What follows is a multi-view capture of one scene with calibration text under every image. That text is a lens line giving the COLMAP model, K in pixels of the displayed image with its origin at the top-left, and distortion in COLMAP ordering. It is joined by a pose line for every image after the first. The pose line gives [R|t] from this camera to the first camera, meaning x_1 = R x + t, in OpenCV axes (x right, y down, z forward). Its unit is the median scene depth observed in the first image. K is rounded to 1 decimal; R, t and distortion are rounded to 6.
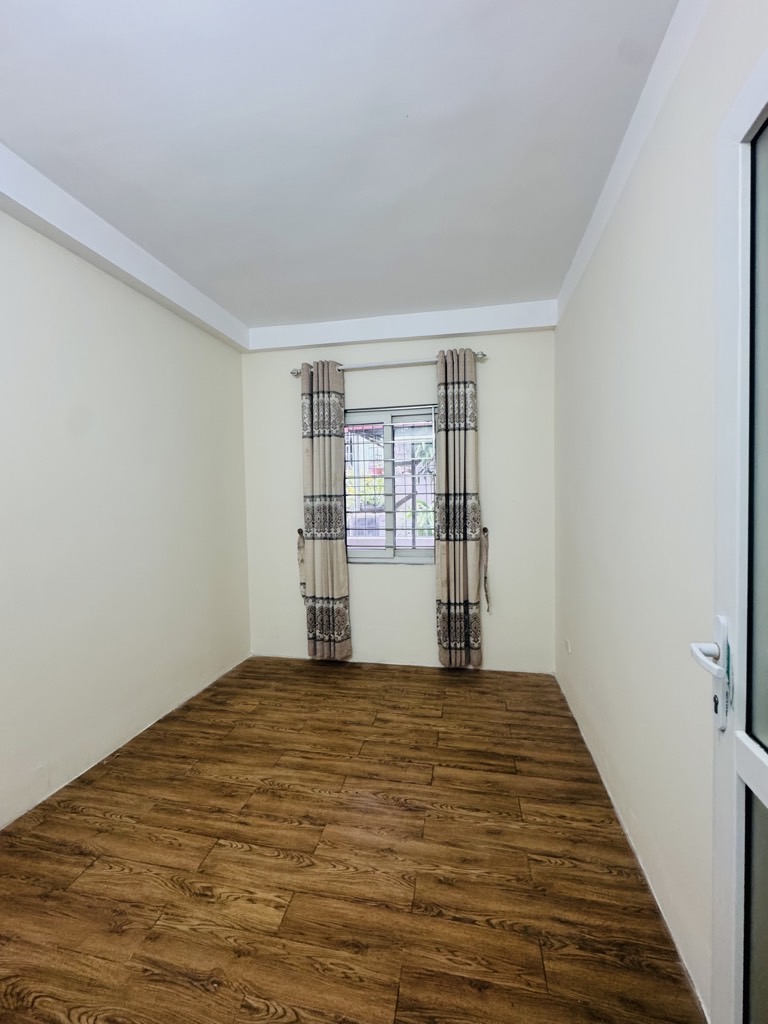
lens RADIAL K [[412.0, 0, 384.0], [0, 412.0, 512.0], [0, 0, 1]] dist [-0.001260, -0.000042]
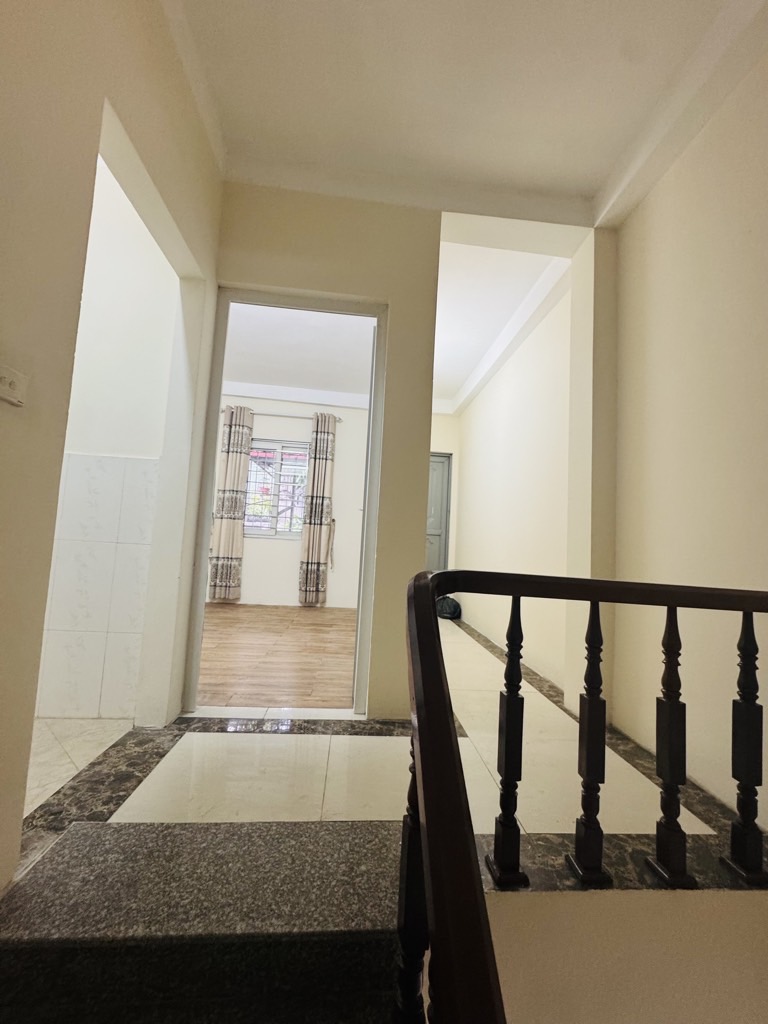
lens RADIAL K [[412.0, 0, 384.0], [0, 412.0, 512.0], [0, 0, 1]] dist [-0.001260, -0.000042]
pose [[0.956304, 0.093719, 0.276948, -0.023745], [-0.063489, 0.991195, -0.116194, 0.188531], [-0.285399, 0.093534, 0.953834, -0.640721]]
